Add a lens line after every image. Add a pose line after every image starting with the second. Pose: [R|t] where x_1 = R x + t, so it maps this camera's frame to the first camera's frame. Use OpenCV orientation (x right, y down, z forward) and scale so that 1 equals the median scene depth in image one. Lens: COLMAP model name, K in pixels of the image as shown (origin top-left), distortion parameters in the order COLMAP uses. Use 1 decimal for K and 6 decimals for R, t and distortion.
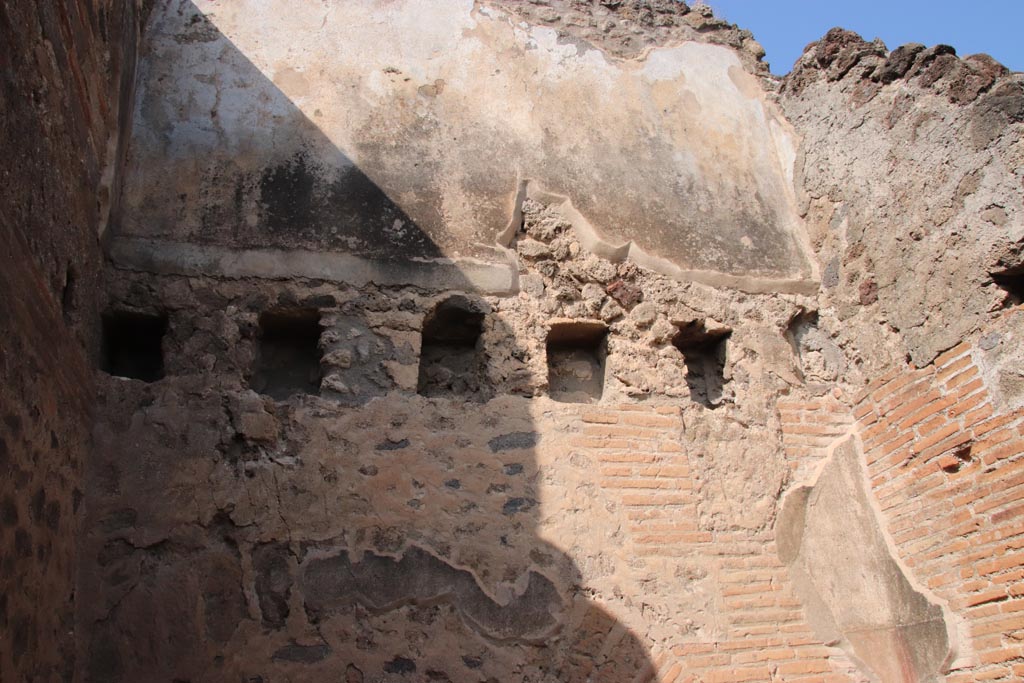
lens RADIAL K [[864.4, 0, 516.5], [0, 864.4, 340.0], [0, 0, 1]] dist [-0.142481, 0.135522]
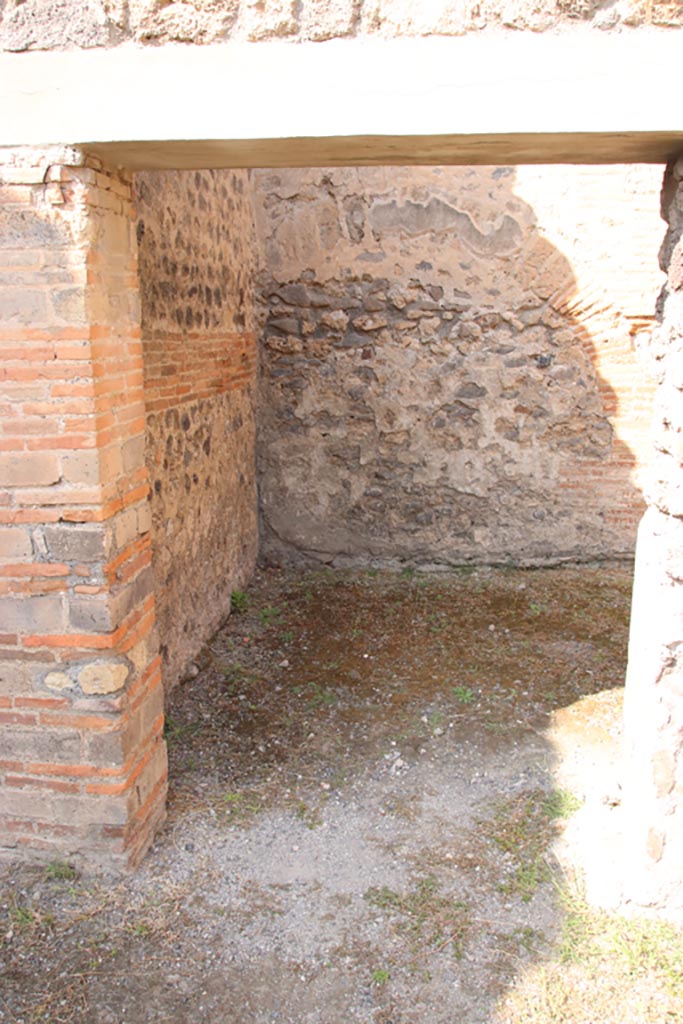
lens RADIAL K [[864.4, 0, 347.2], [0, 864.4, 517.6], [0, 0, 1]] dist [-0.142481, 0.135522]
pose [[0.935915, 0.147939, -0.319650, 0.359640], [0.074471, 0.803888, 0.590100, -0.263793], [0.344262, -0.576088, 0.741354, -0.695139]]
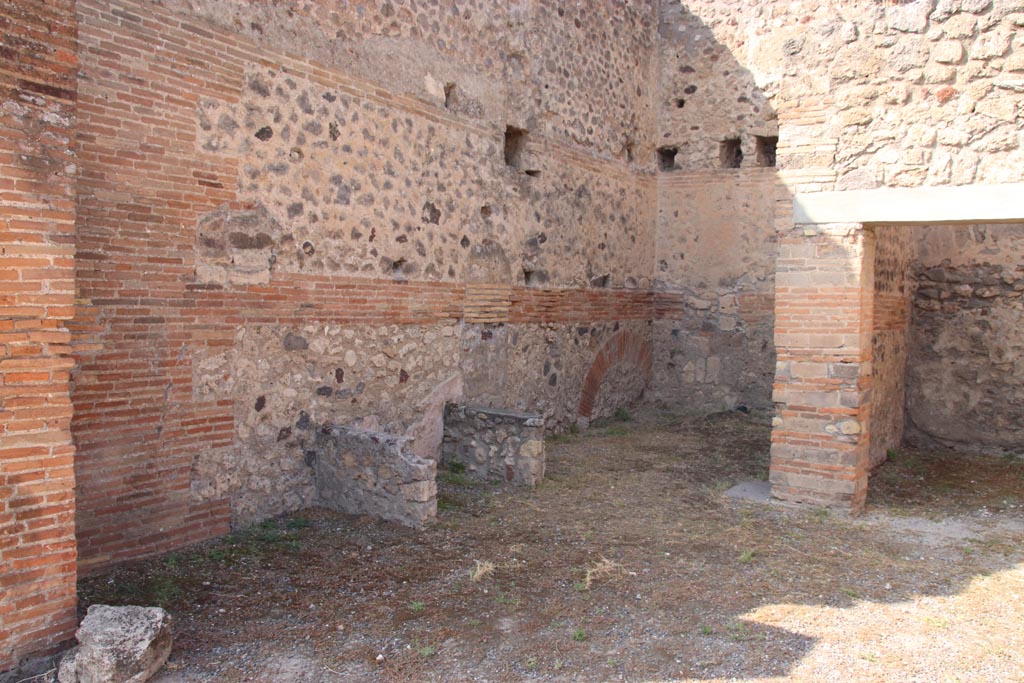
lens RADIAL K [[864.4, 0, 509.5], [0, 864.4, 344.8], [0, 0, 1]] dist [-0.142481, 0.135522]
pose [[0.645061, 0.127963, -0.753340, 0.853507], [0.247967, 0.897471, 0.364771, -0.770881], [0.722778, -0.422103, 0.547193, -1.834577]]
